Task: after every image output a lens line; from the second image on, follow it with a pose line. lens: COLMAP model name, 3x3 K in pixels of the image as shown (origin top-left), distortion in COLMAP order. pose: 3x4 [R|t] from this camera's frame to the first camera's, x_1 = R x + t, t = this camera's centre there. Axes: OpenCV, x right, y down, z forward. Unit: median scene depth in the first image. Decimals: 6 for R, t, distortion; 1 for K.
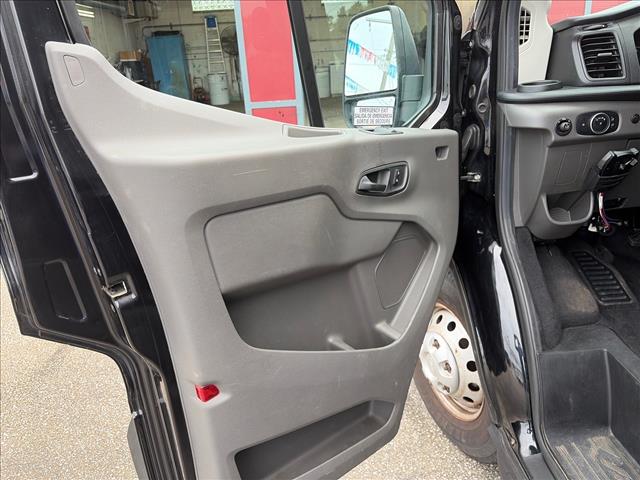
lens RADIAL K [[489.9, 0, 322.9], [0, 489.9, 249.1], [0, 0, 1]] dist [0.043527, -0.056844]
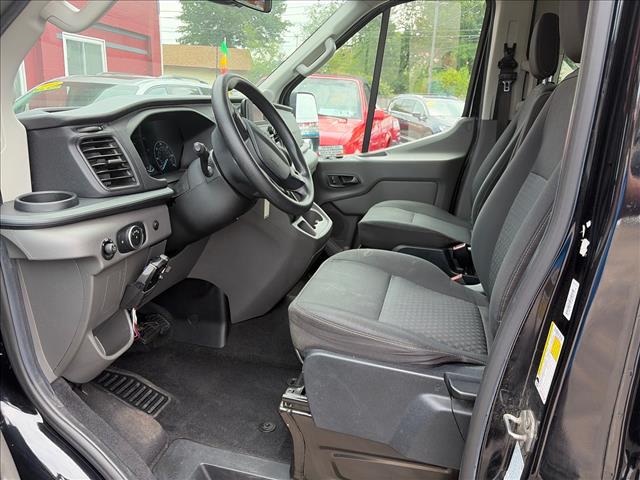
lens RADIAL K [[489.9, 0, 322.9], [0, 489.9, 249.1], [0, 0, 1]] dist [0.043527, -0.056844]
pose [[0.296624, -0.198693, 0.934096, -0.154328], [0.307336, 0.945943, 0.103618, -0.218116], [-0.904190, 0.256345, 0.341655, 0.401359]]
